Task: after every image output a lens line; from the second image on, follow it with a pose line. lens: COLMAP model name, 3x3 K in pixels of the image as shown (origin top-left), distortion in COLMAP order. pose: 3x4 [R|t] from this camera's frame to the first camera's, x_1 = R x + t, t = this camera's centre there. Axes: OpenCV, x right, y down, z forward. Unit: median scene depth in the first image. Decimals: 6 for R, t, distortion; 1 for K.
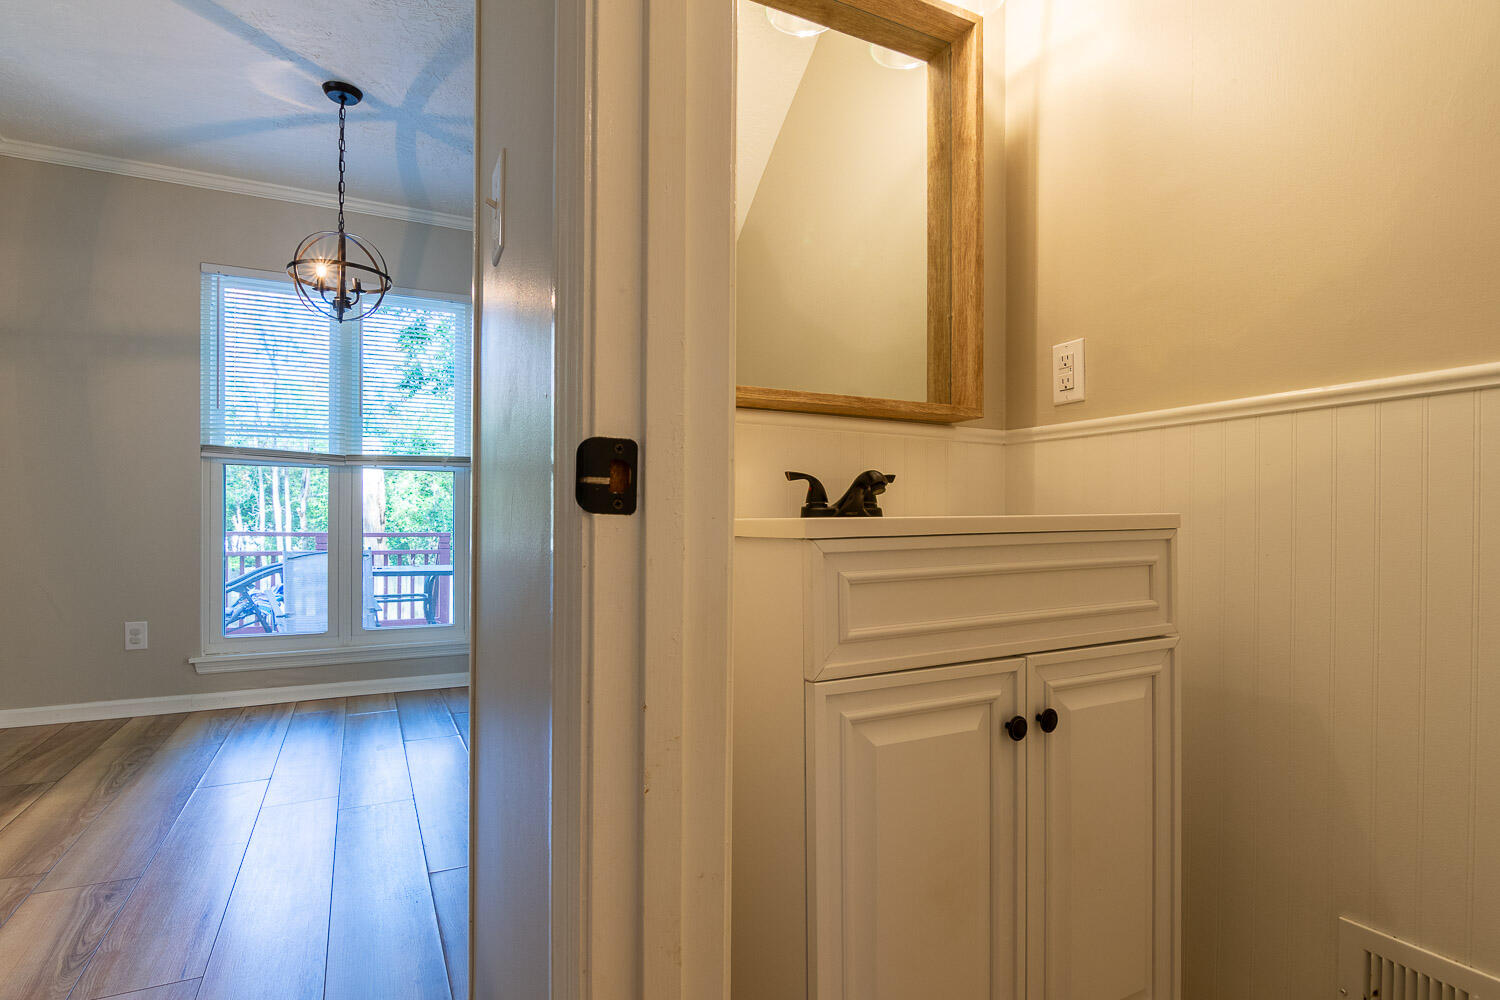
lens RADIAL K [[734.8, 0, 753.5], [0, 734.8, 514.2], [0, 0, 1]] dist [0.000818, 0.000371]
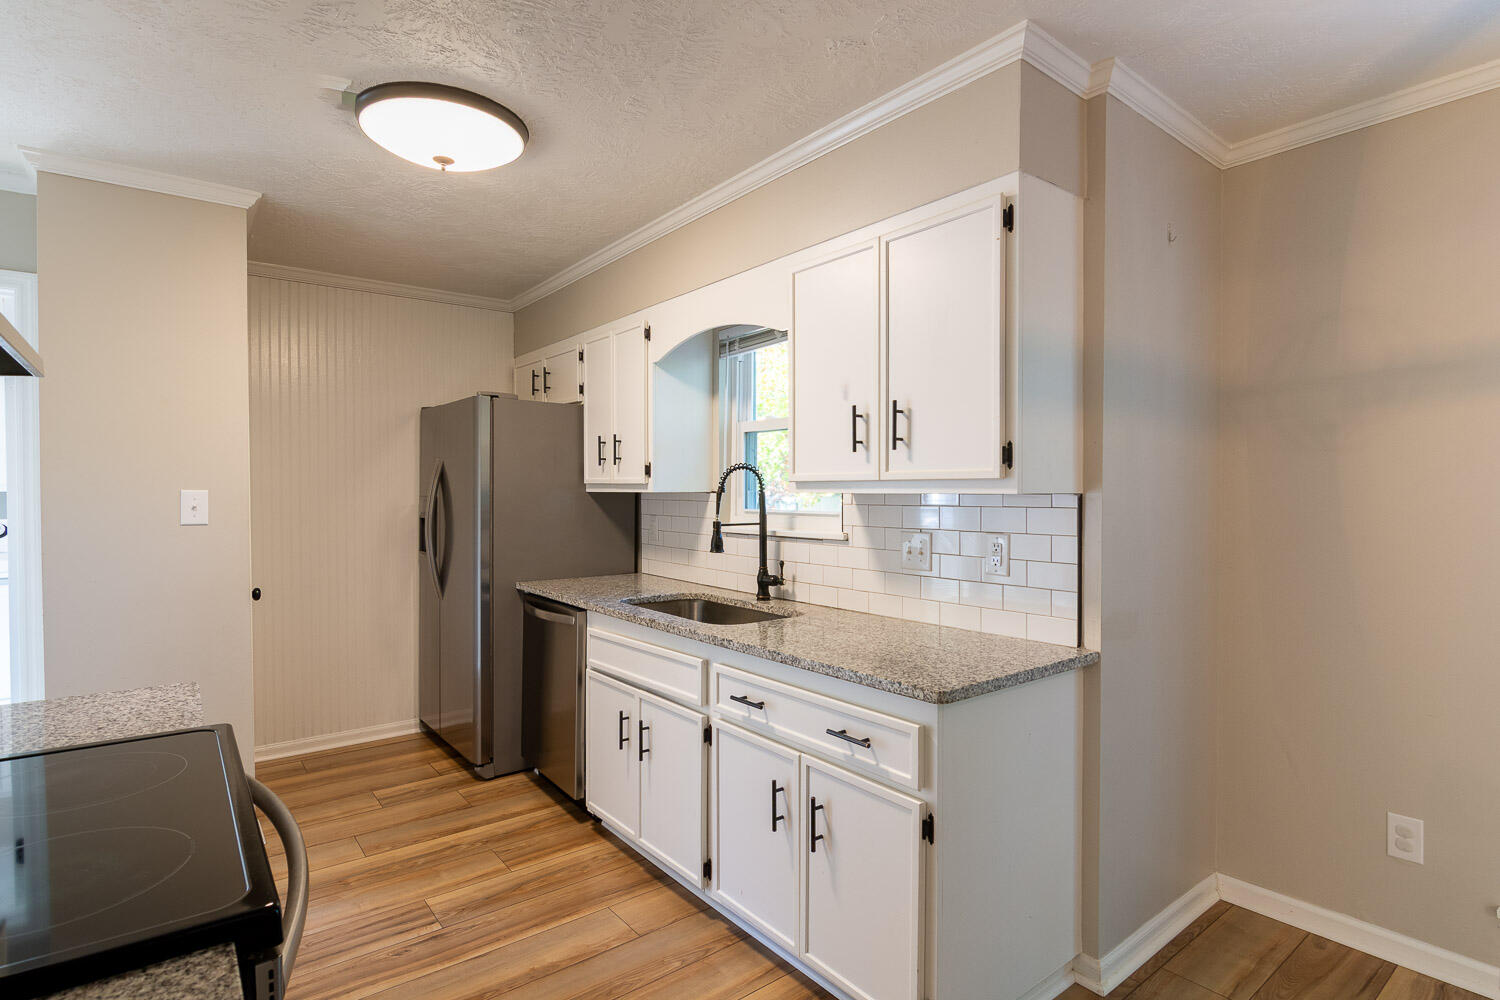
lens RADIAL K [[749.3, 0, 750.0], [0, 749.3, 500.0], [0, 0, 1]] dist [-0.003865, -0.000423]
pose [[0.190188, 0.009416, -0.981703, -0.318807], [0.007248, 0.999913, 0.010995, -0.140309], [0.981721, -0.009206, 0.190103, 0.325941]]
